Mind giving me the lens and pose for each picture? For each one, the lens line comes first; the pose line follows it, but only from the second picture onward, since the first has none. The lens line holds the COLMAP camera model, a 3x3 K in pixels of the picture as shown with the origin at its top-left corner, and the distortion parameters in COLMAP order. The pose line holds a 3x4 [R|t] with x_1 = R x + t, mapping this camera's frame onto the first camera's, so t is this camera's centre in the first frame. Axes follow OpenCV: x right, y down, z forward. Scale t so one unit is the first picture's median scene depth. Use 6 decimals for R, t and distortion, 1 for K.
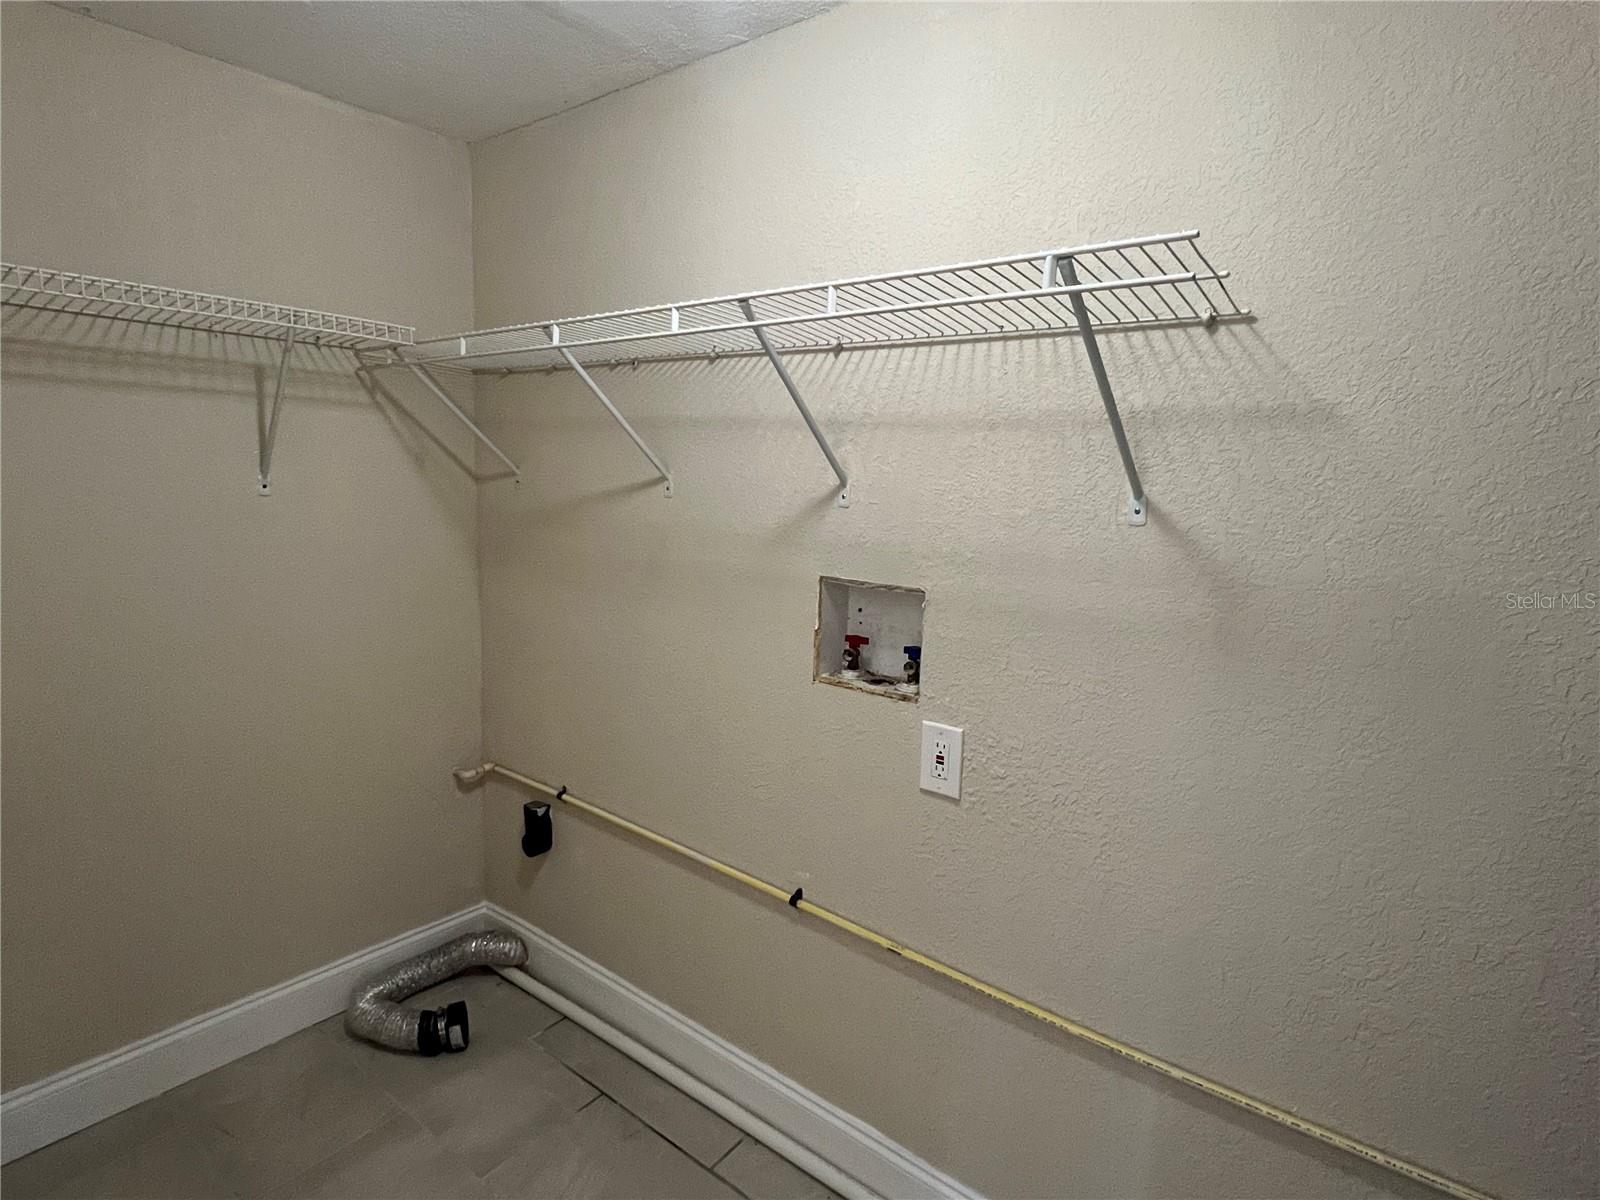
lens RADIAL K [[819.5, 0, 800.0], [0, 819.5, 600.0], [0, 0, 1]] dist [-0.001910, 0.000629]
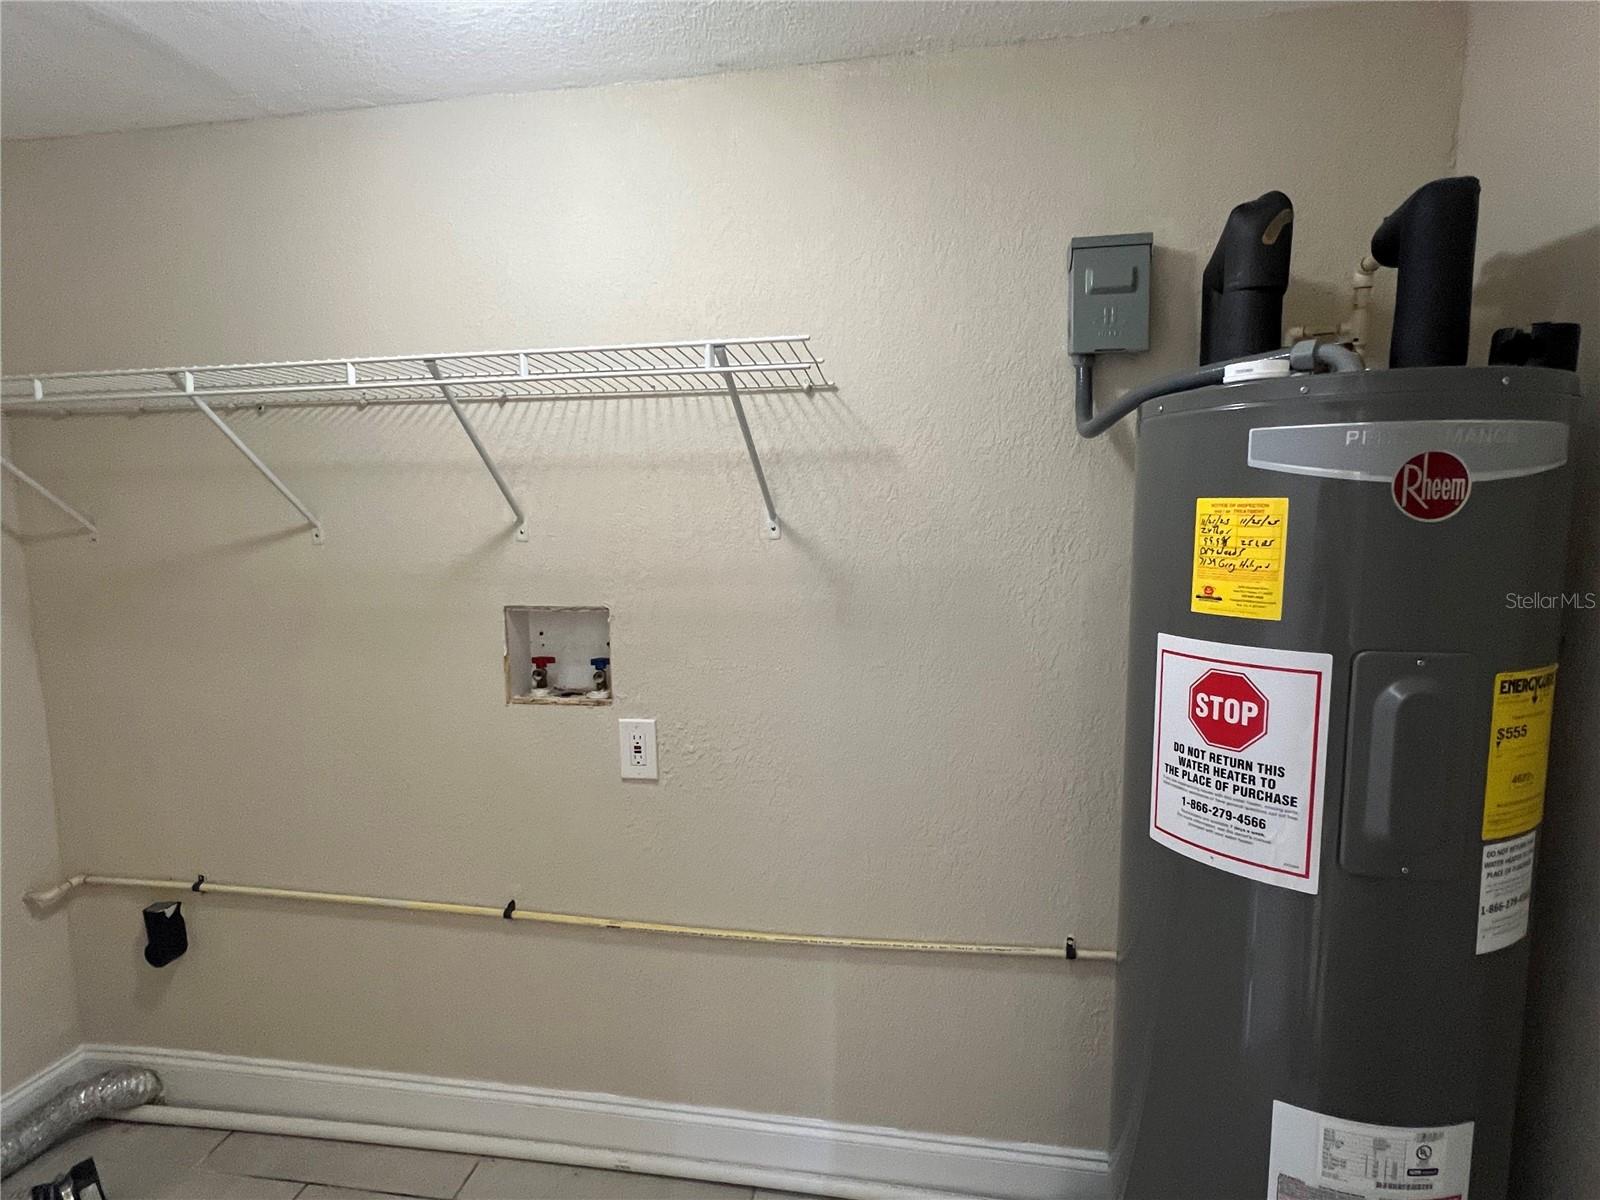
lens RADIAL K [[790.7, 0, 797.4], [0, 790.7, 606.6], [0, 0, 1]] dist [-0.000696, 0.000260]
pose [[0.883679, -0.108099, 0.455440, -0.119169], [0.116957, 0.993098, 0.008784, 0.008547], [-0.453246, 0.045504, 0.890223, -0.120334]]
